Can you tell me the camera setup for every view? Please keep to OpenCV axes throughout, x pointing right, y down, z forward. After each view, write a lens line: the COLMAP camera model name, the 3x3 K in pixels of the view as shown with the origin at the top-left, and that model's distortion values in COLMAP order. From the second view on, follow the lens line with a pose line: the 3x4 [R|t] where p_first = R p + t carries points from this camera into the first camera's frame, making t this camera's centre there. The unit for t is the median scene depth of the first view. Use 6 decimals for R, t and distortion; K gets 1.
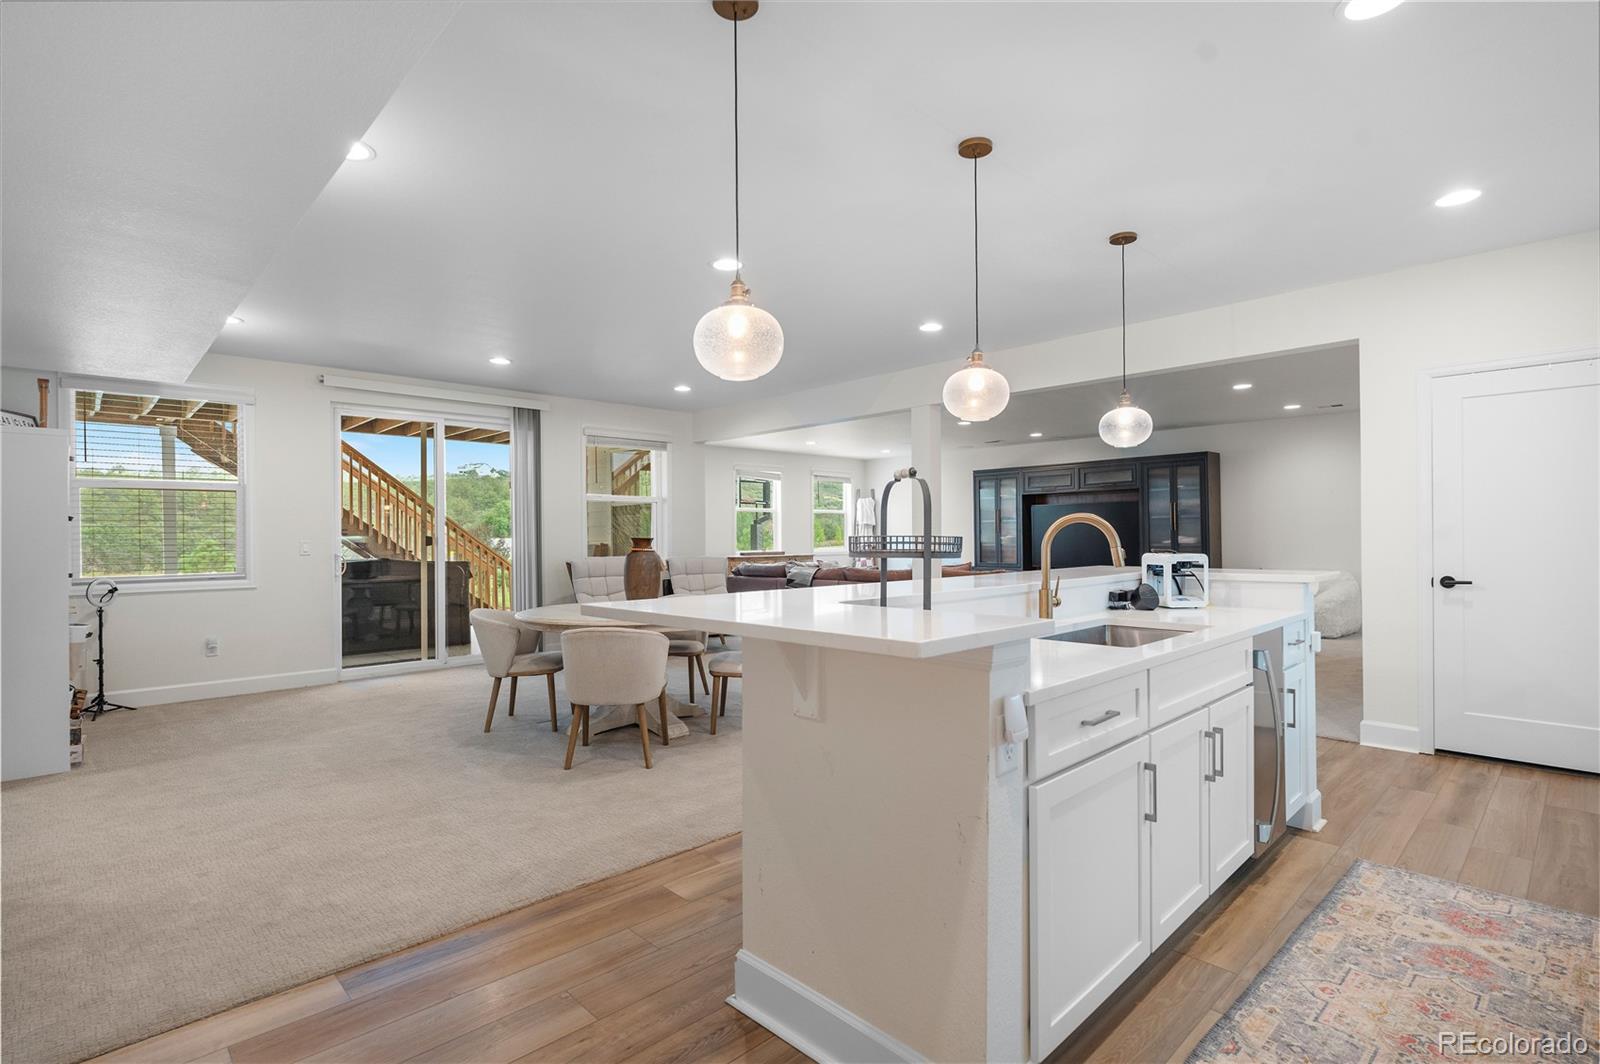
lens RADIAL K [[772.9, 0, 800.9], [0, 772.9, 528.7], [0, 0, 1]] dist [-0.005292, -0.001043]
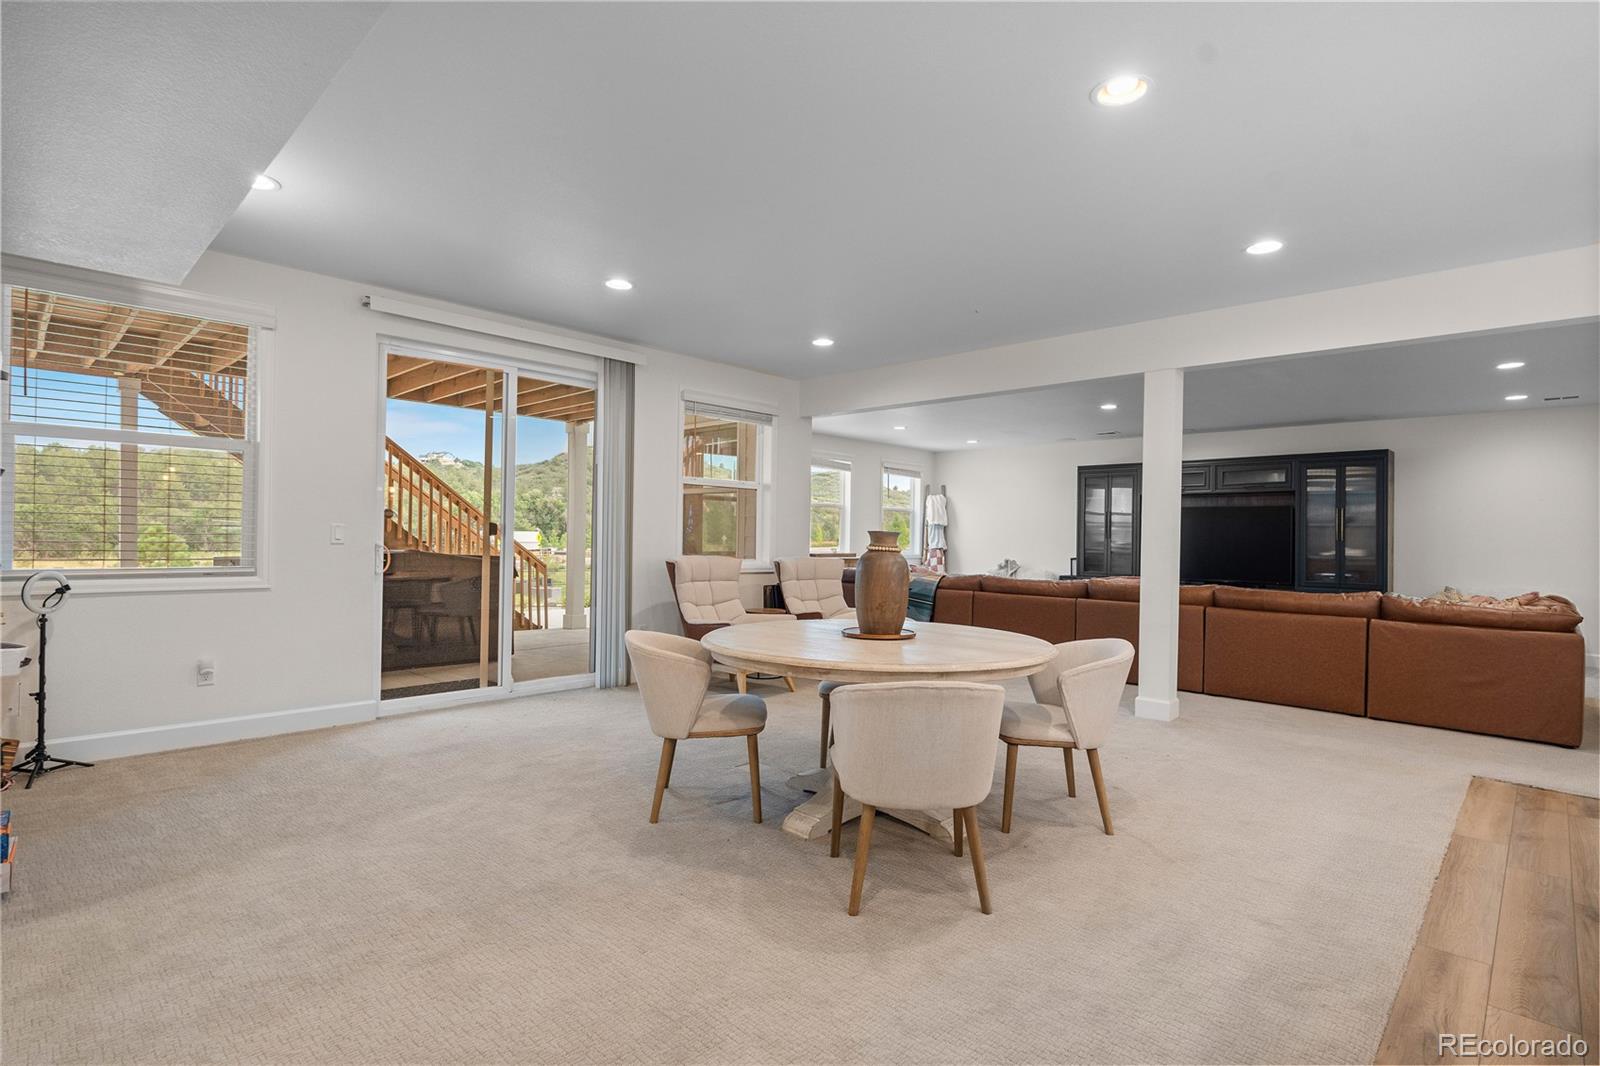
lens RADIAL K [[780.9, 0, 798.4], [0, 780.9, 530.8], [0, 0, 1]] dist [-0.006346, -0.000079]
pose [[0.998881, 0.026527, 0.039155, -0.239090], [-0.026588, 0.999646, 0.001053, 0.009745], [-0.039113, -0.002093, 0.999233, 0.253419]]
